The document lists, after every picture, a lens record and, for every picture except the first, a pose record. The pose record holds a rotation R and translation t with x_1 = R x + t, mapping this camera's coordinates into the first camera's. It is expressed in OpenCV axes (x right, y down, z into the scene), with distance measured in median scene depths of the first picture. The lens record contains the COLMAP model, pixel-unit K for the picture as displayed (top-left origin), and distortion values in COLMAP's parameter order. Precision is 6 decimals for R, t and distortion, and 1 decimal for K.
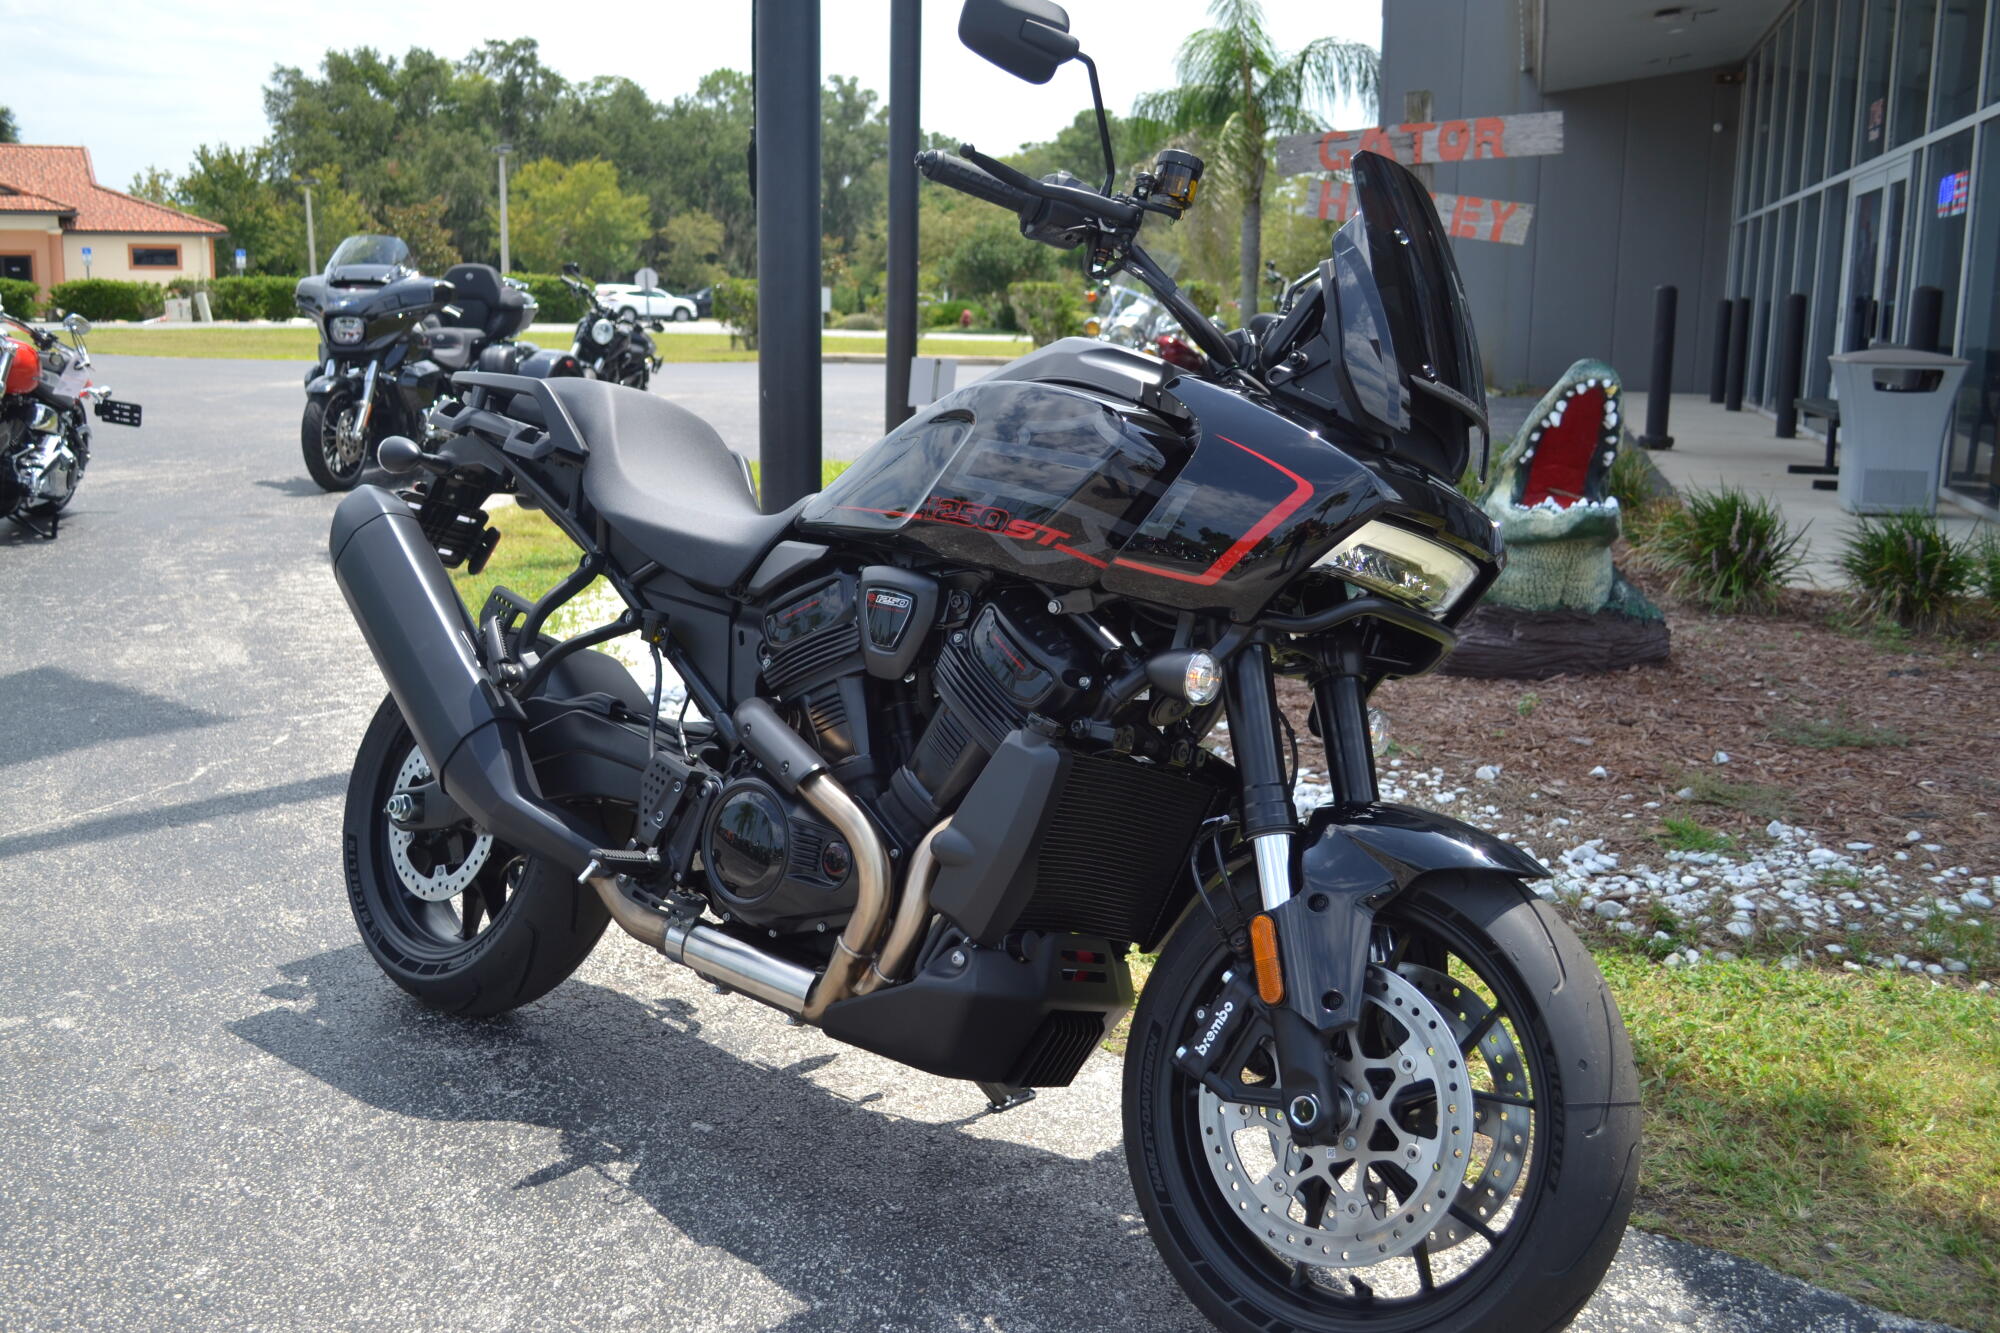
lens RADIAL K [[1952.2, 0, 935.6], [0, 1952.2, 670.2], [0, 0, 1]] dist [-0.015944, -0.012861]
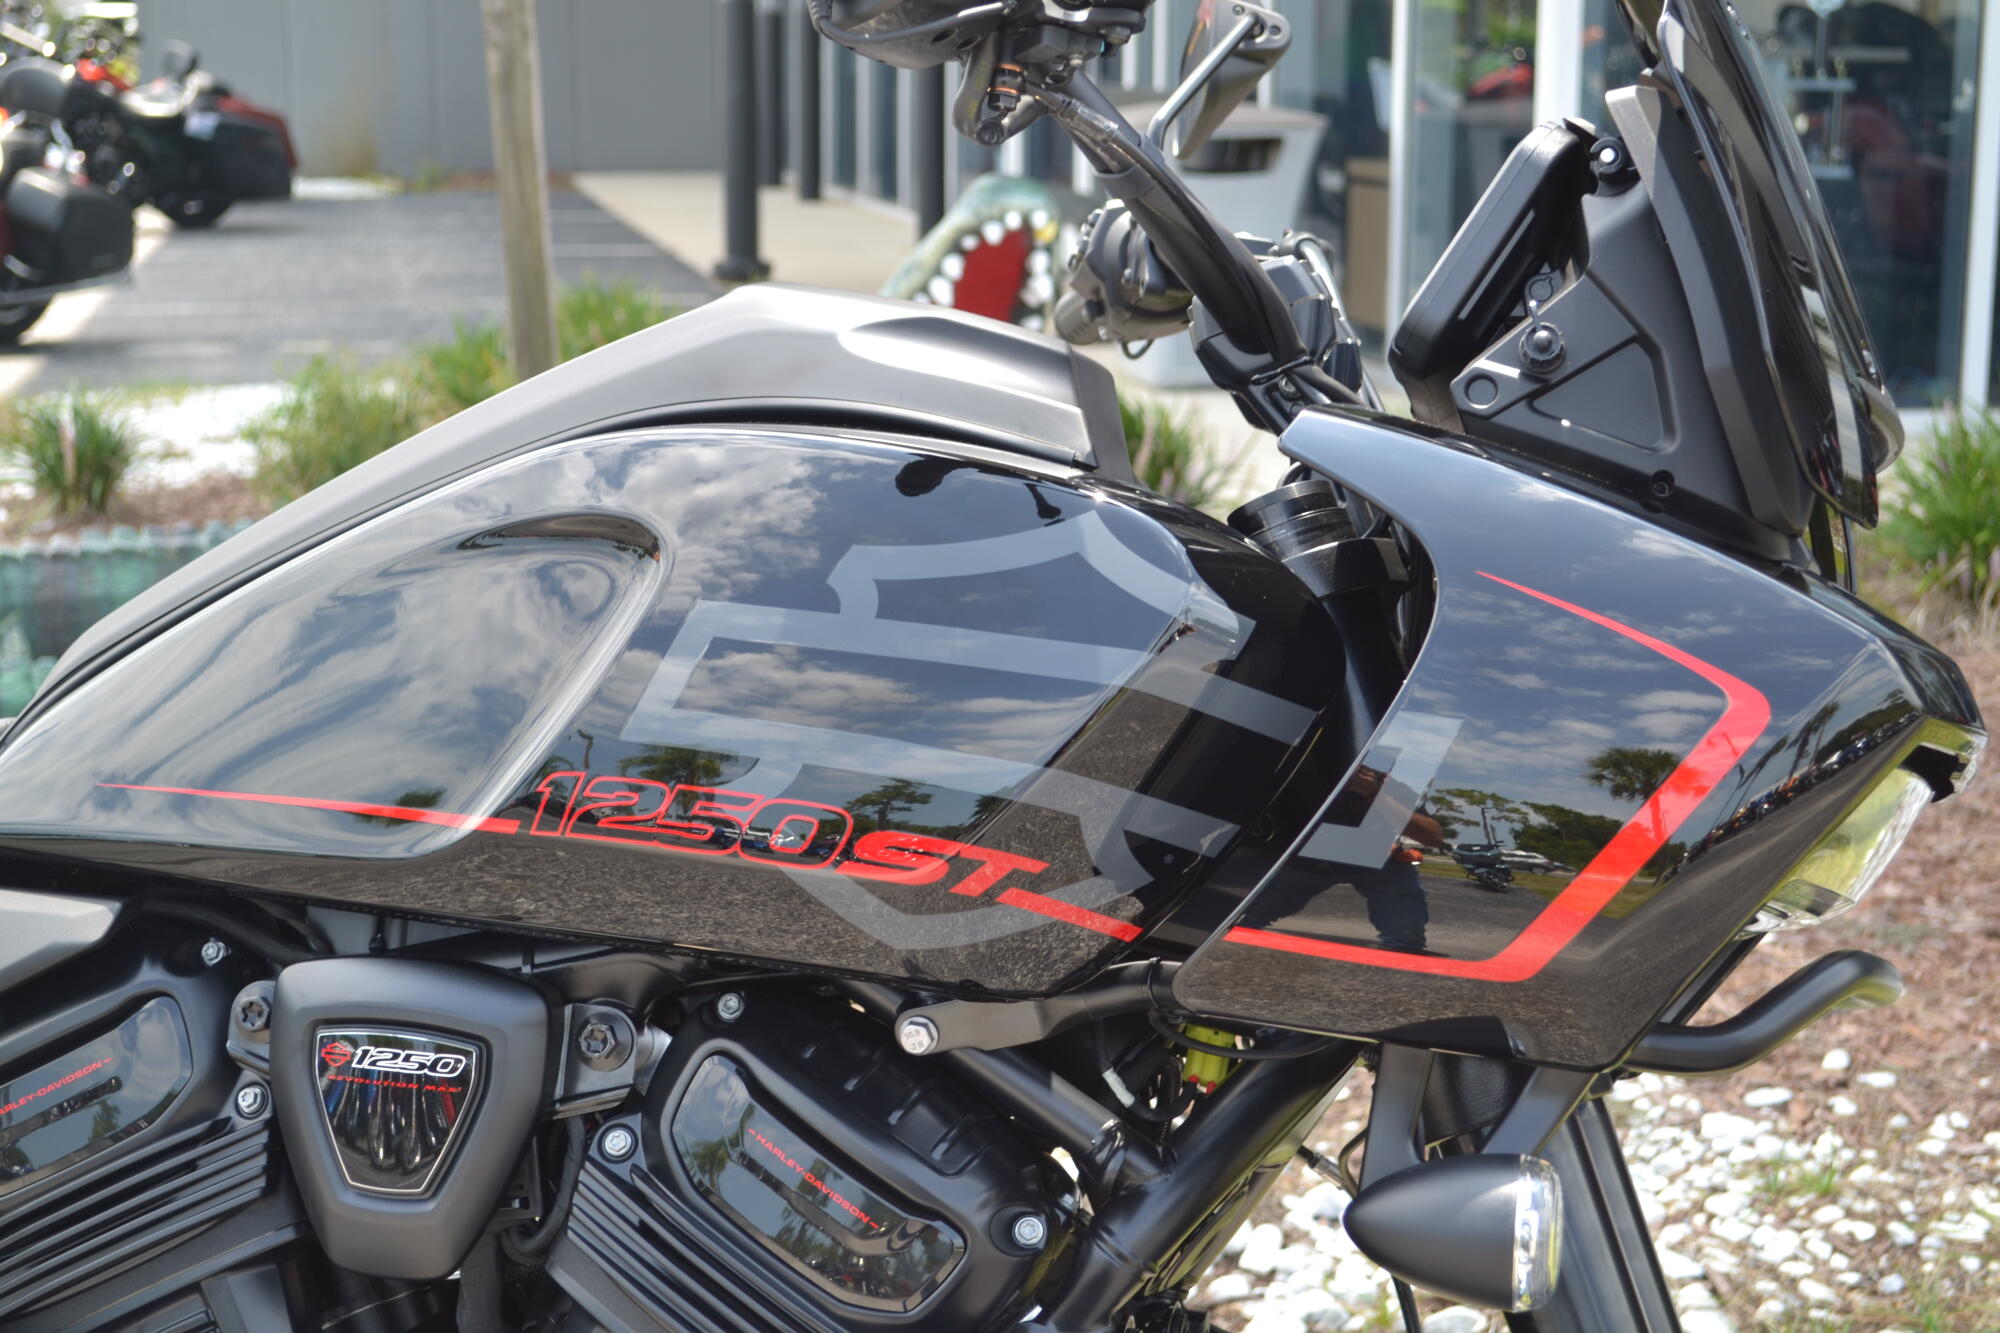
lens RADIAL K [[3472.6, 0, 1000.0], [0, 3472.6, 666.5], [0, 0, 1]] dist [0.004951, -0.060541]
pose [[0.880064, -0.100932, 0.464004, -0.216139], [0.100356, 0.994612, 0.026010, -0.114250], [-0.464129, 0.023675, 0.885451, 0.404492]]
